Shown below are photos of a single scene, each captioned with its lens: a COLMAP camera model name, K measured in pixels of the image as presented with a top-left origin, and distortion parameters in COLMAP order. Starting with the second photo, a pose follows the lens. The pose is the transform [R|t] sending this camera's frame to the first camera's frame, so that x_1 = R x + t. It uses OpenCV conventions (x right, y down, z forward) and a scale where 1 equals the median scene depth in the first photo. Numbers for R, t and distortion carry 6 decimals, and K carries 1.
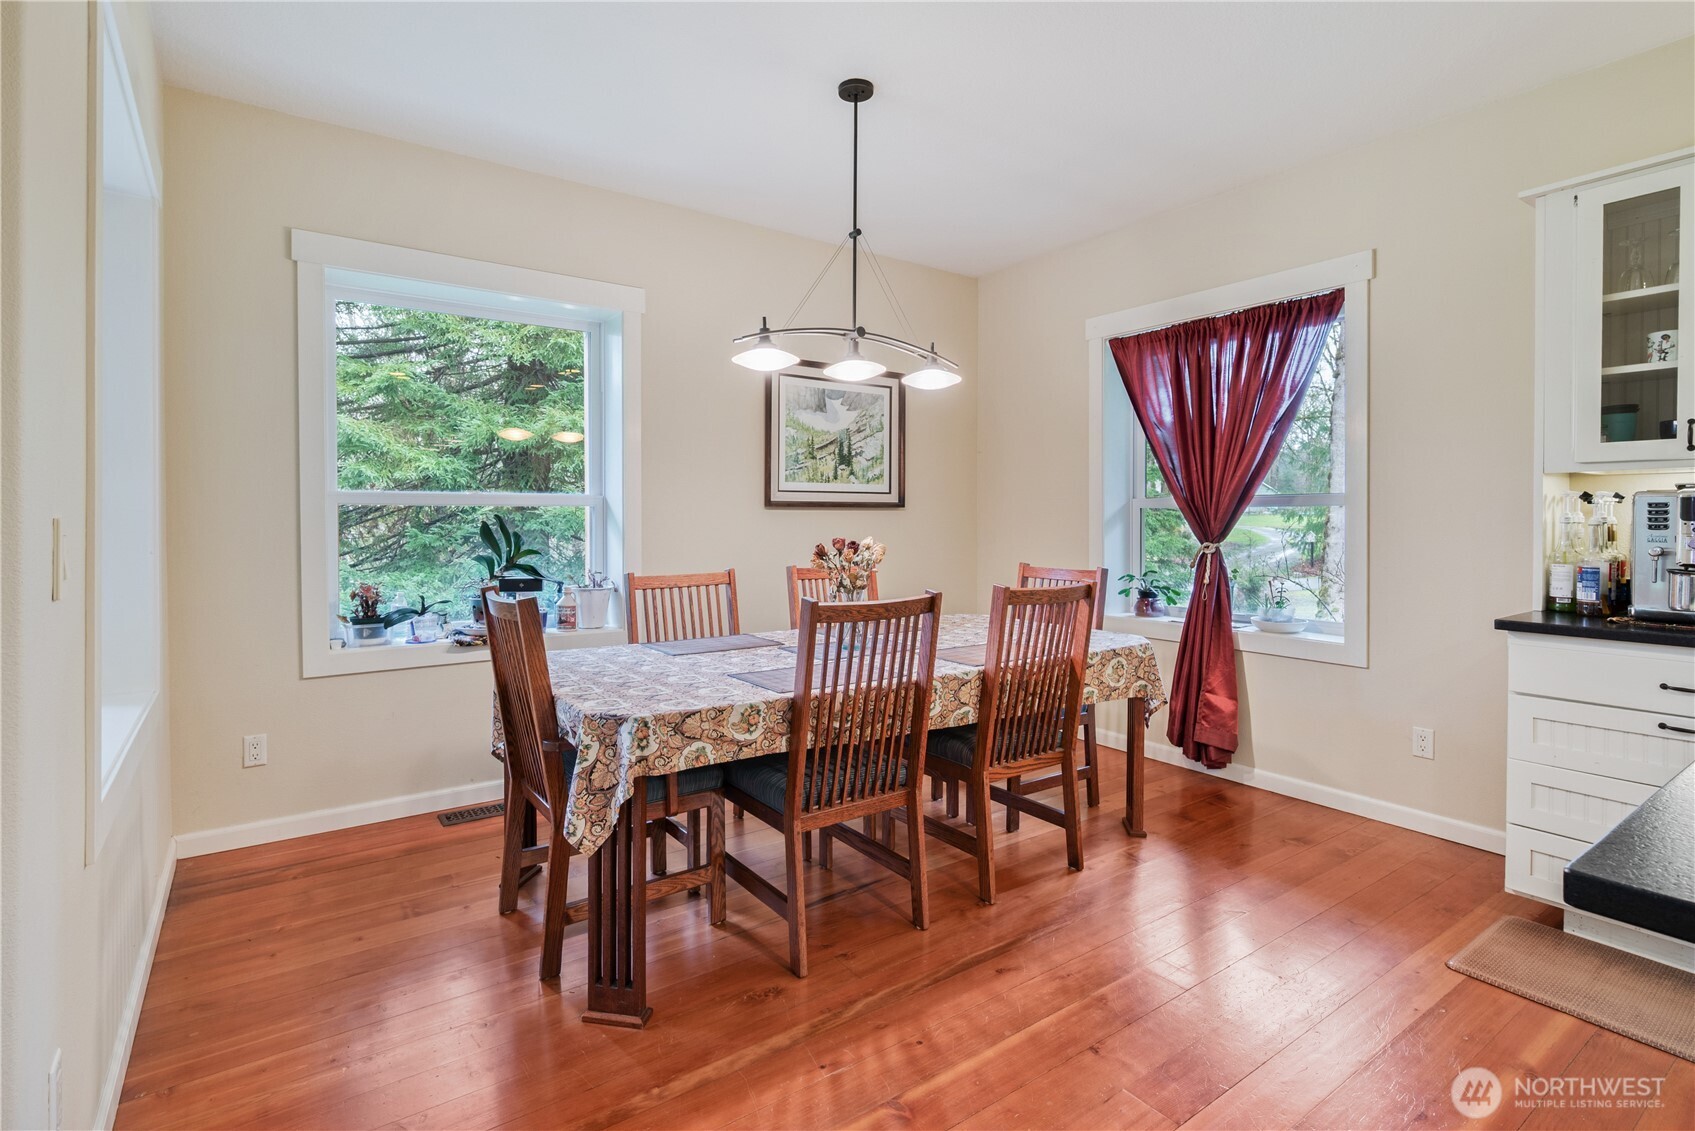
lens RADIAL K [[796.4, 0, 831.3], [0, 796.4, 527.4], [0, 0, 1]] dist [0.000230, -0.000755]
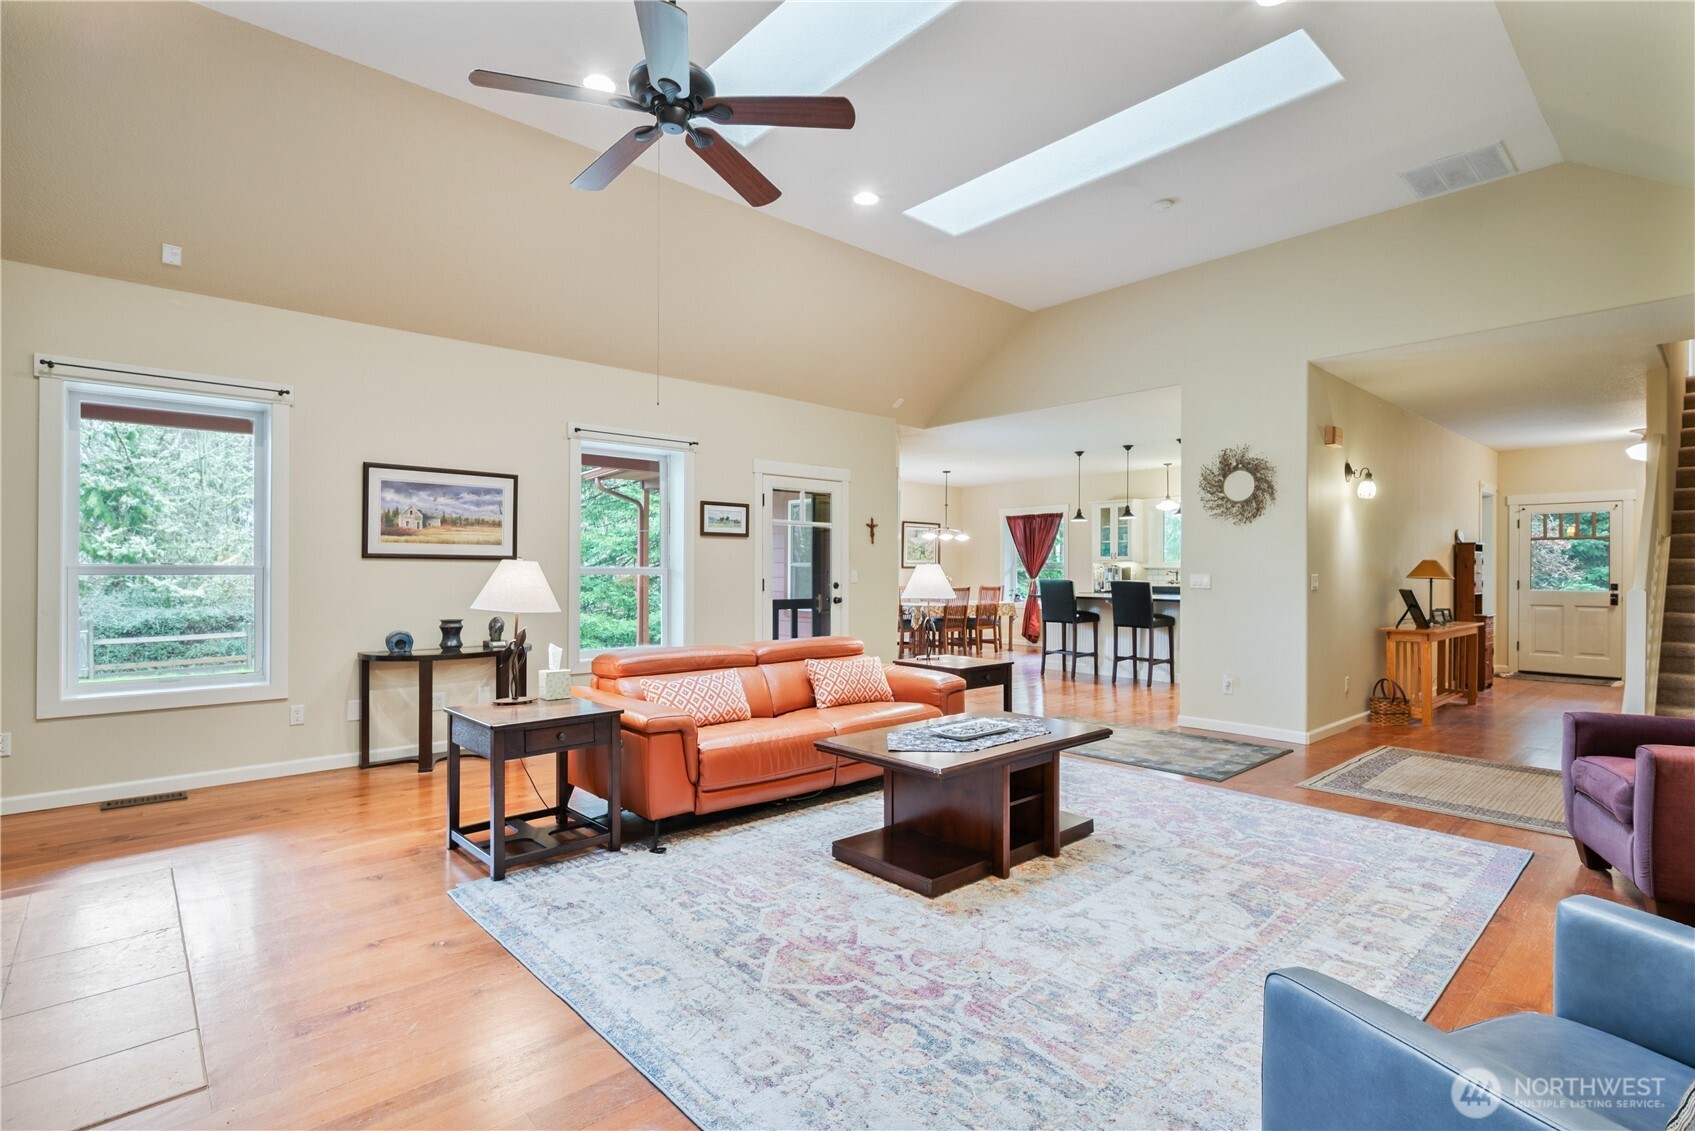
lens RADIAL K [[806.7, 0, 845.6], [0, 806.7, 571.2], [0, 0, 1]] dist [-0.000159, -0.000511]
pose [[0.992779, 0.003321, 0.119913, -1.023965], [-0.001718, 0.999908, -0.013468, 0.045392], [-0.119946, 0.013165, 0.992693, -3.224075]]
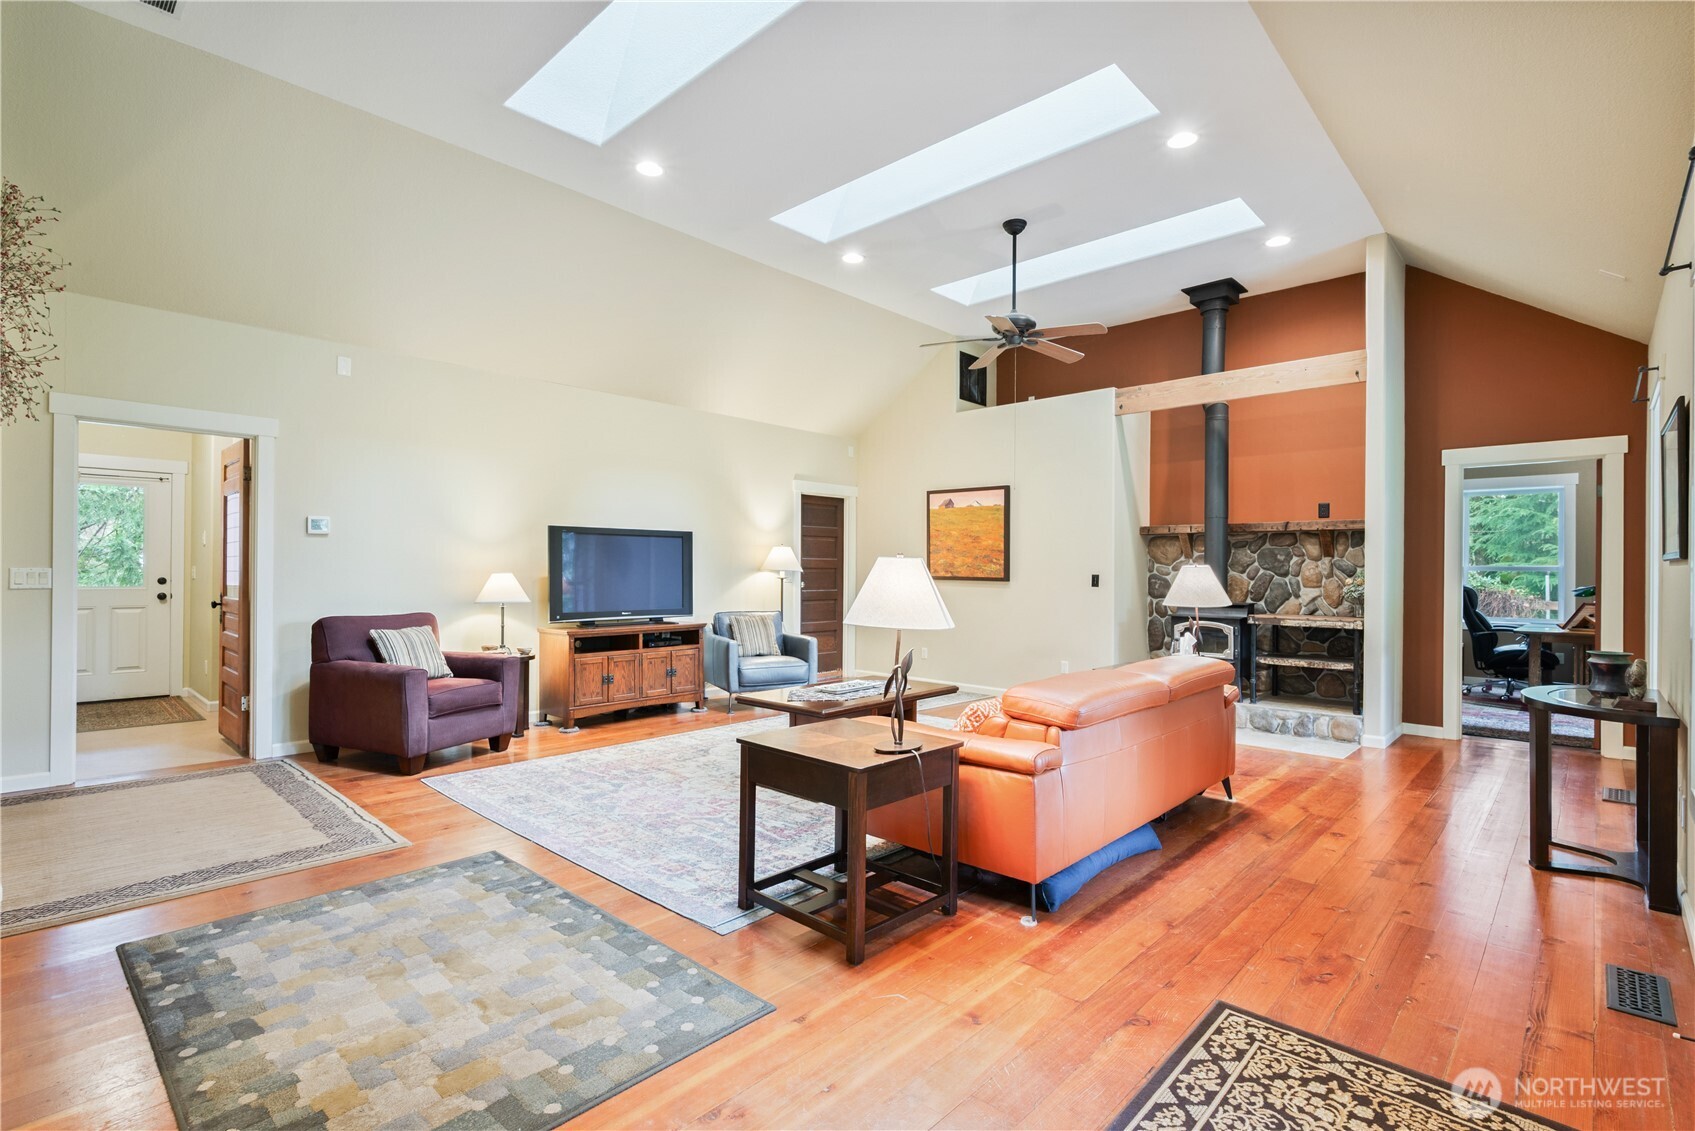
lens RADIAL K [[794.3, 0, 847.5], [0, 794.3, 565.5], [0, 0, 1]] dist [0.000010, 0.000168]
pose [[-0.978766, -0.009524, -0.204761, -0.322702], [-0.011503, 0.999898, 0.008475, 0.004759], [0.204659, 0.010650, -0.978775, -0.348358]]
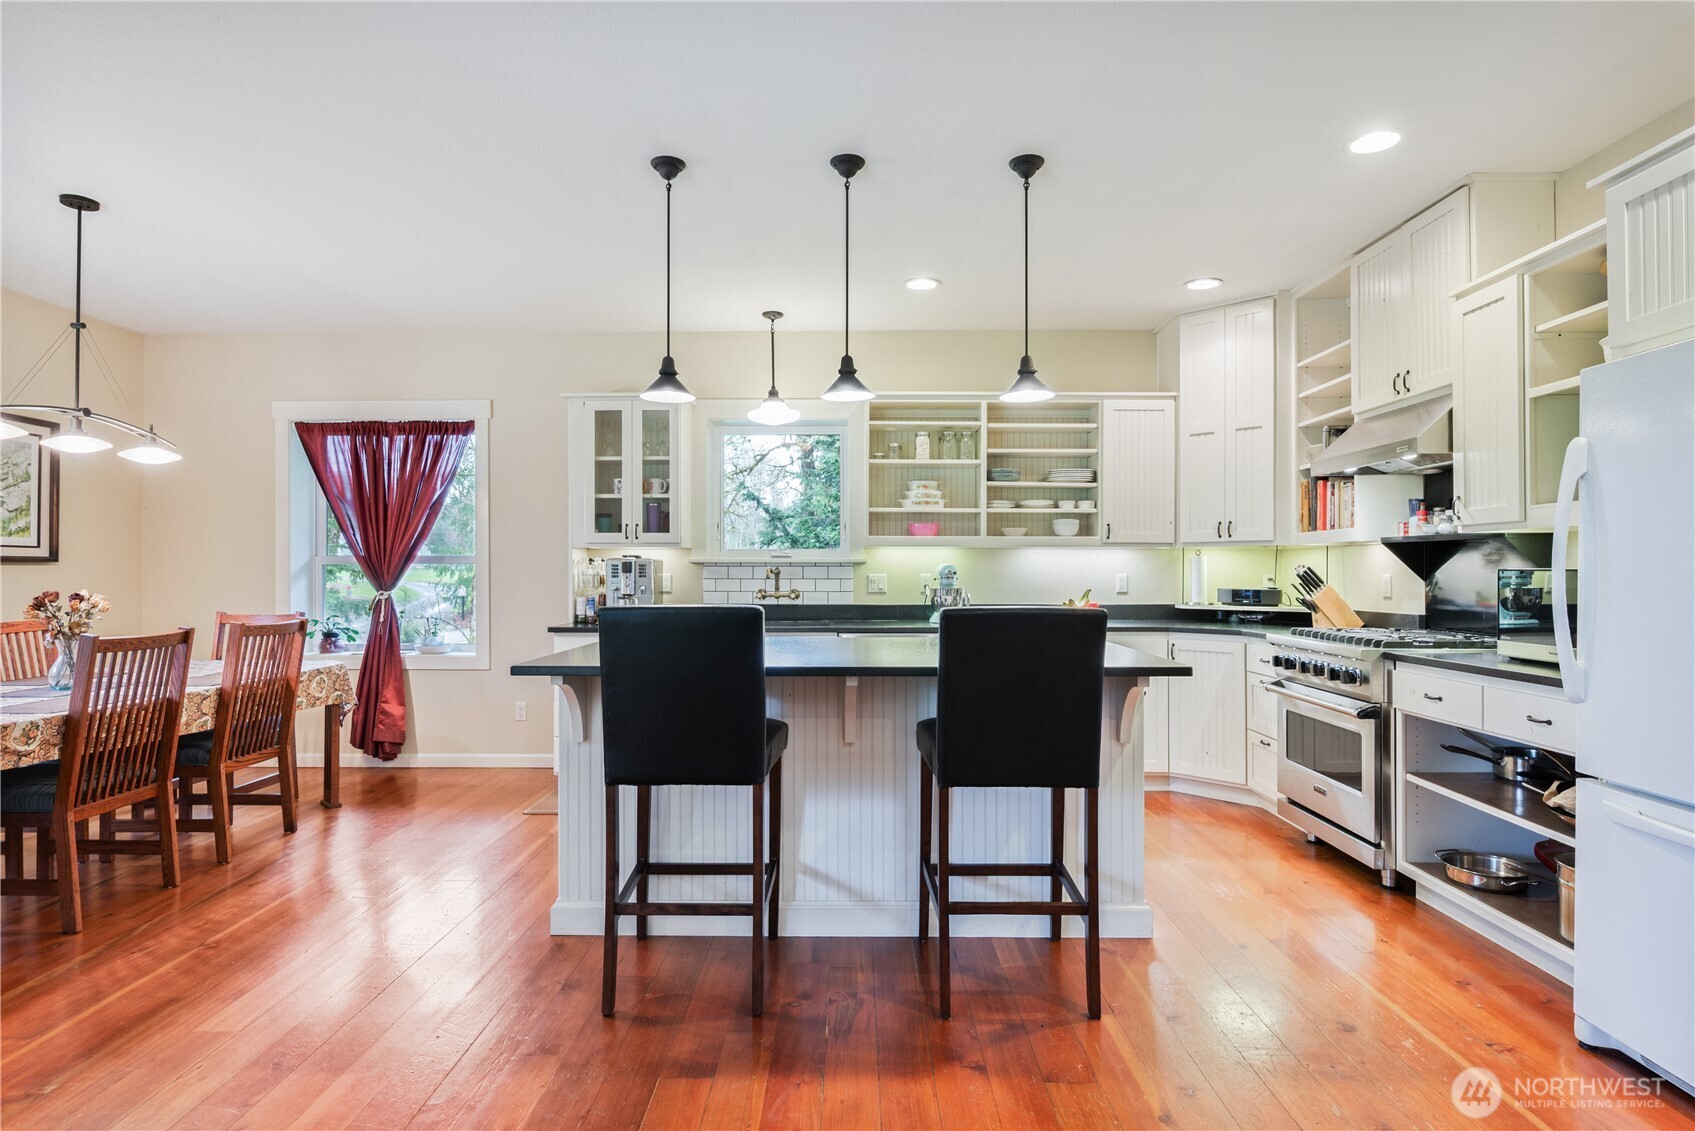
lens RADIAL K [[882.5, 0, 847.5], [0, 882.5, 565.5], [0, 0, 1]] dist [-0.000002, -0.000116]
pose [[0.579580, 0.004457, 0.814903, -0.363136], [0.012049, 0.999829, -0.014037, 0.008476], [-0.814826, 0.017954, 0.579427, -0.636727]]
